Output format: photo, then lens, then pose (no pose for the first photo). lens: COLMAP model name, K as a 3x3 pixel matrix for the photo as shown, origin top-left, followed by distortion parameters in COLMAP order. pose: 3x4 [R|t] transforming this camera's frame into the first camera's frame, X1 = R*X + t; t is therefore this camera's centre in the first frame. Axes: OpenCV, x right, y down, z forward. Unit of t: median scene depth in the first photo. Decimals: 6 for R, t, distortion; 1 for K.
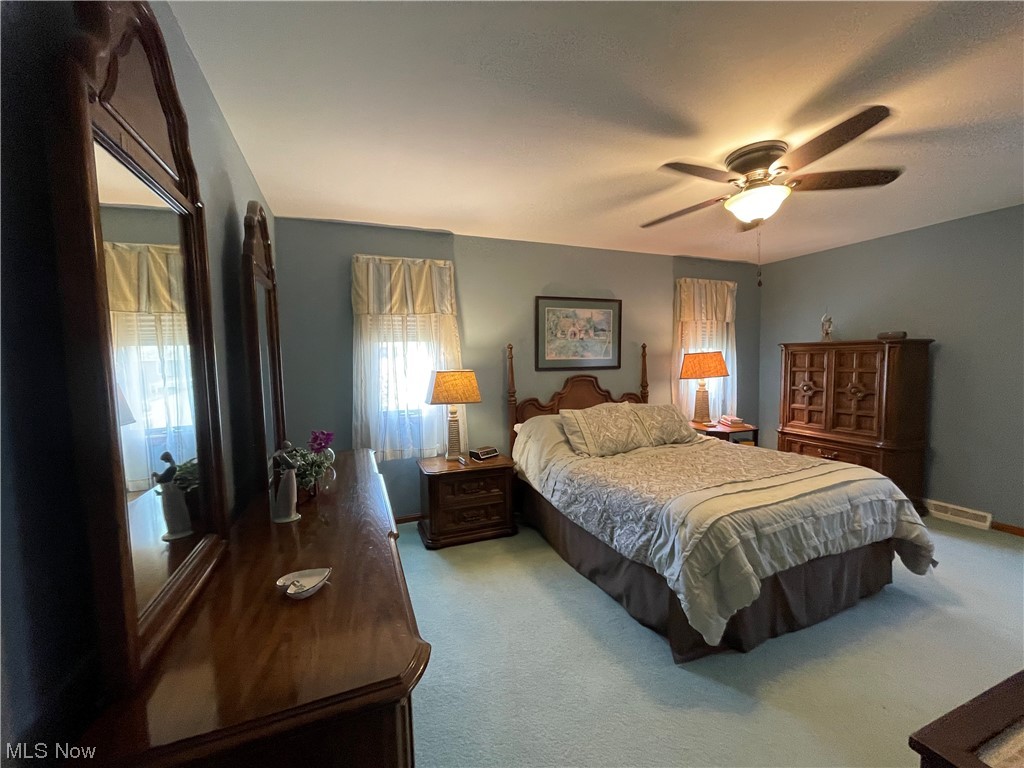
lens RADIAL K [[410.9, 0, 510.8], [0, 410.9, 387.8], [0, 0, 1]] dist [-0.003306, -0.000681]
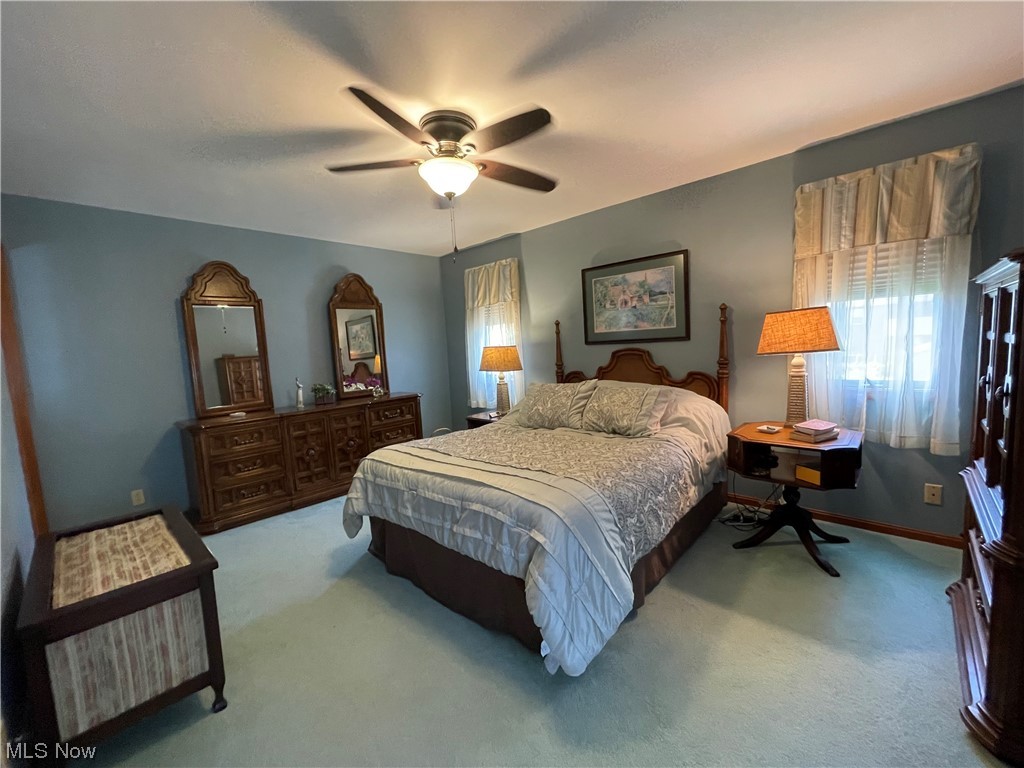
lens RADIAL K [[410.9, 0, 509.6], [0, 410.9, 385.9], [0, 0, 1]] dist [-0.003306, -0.000681]
pose [[0.427794, 0.083518, -0.900009, 0.879290], [-0.017102, 0.996292, 0.084324, -0.021156], [0.903714, -0.020682, 0.427636, 0.389736]]
